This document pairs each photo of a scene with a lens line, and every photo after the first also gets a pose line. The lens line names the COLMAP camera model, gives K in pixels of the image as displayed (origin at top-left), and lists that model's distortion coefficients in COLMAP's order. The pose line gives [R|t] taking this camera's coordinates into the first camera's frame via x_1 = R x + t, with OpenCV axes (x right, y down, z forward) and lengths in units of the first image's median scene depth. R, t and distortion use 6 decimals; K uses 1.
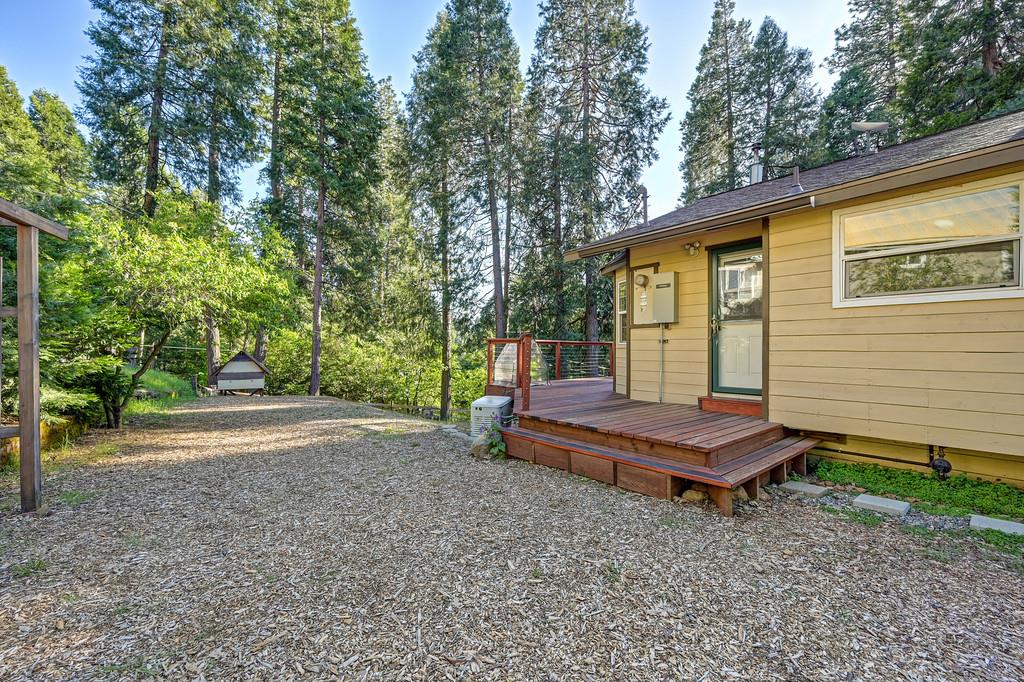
lens RADIAL K [[404.8, 0, 515.5], [0, 404.8, 347.6], [0, 0, 1]] dist [-0.002791, 0.000010]
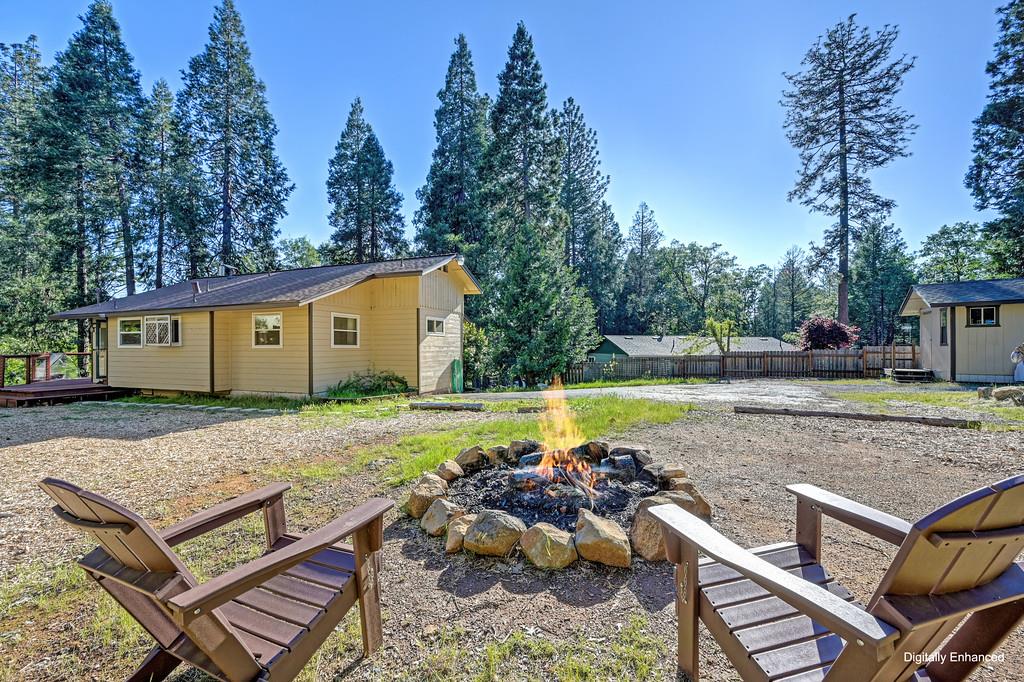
lens RADIAL K [[407.1, 0, 514.2], [0, 407.1, 345.9], [0, 0, 1]] dist [-0.001001, 0.000161]
pose [[0.870377, -0.004568, 0.492365, 0.345802], [0.003292, 0.999989, 0.003457, -0.020722], [-0.492375, -0.001388, 0.870382, -0.601083]]
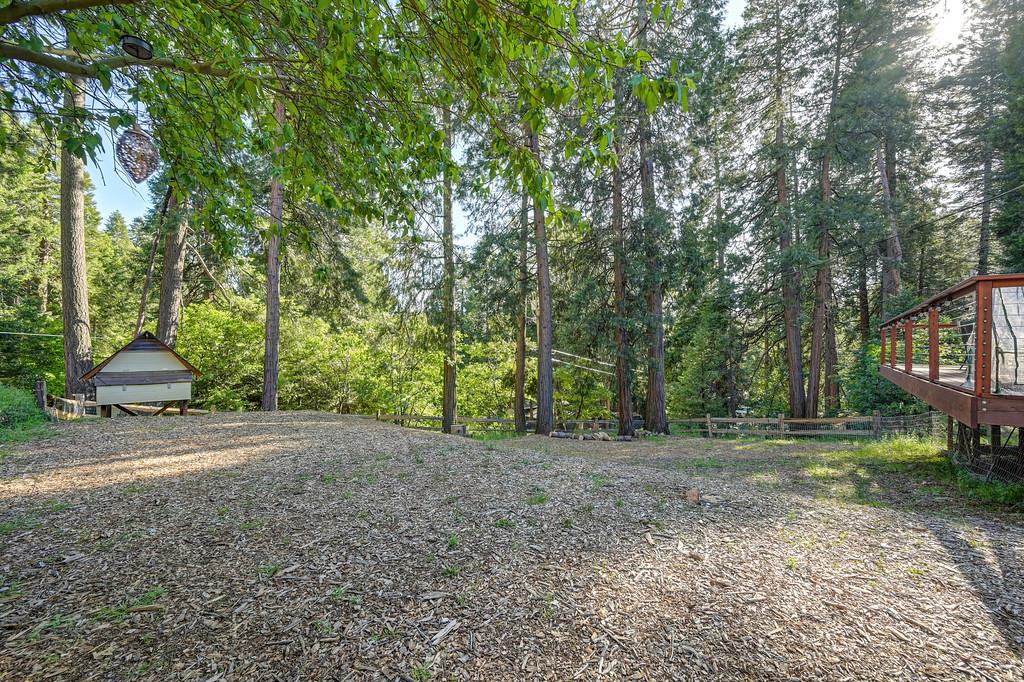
lens RADIAL K [[404.8, 0, 515.5], [0, 404.8, 347.6], [0, 0, 1]] dist [-0.002791, 0.000010]
pose [[0.979800, 0.001070, 0.199978, -0.230819], [-0.002419, 0.999976, 0.006501, 0.019357], [-0.199966, -0.006853, 0.979779, 0.284178]]
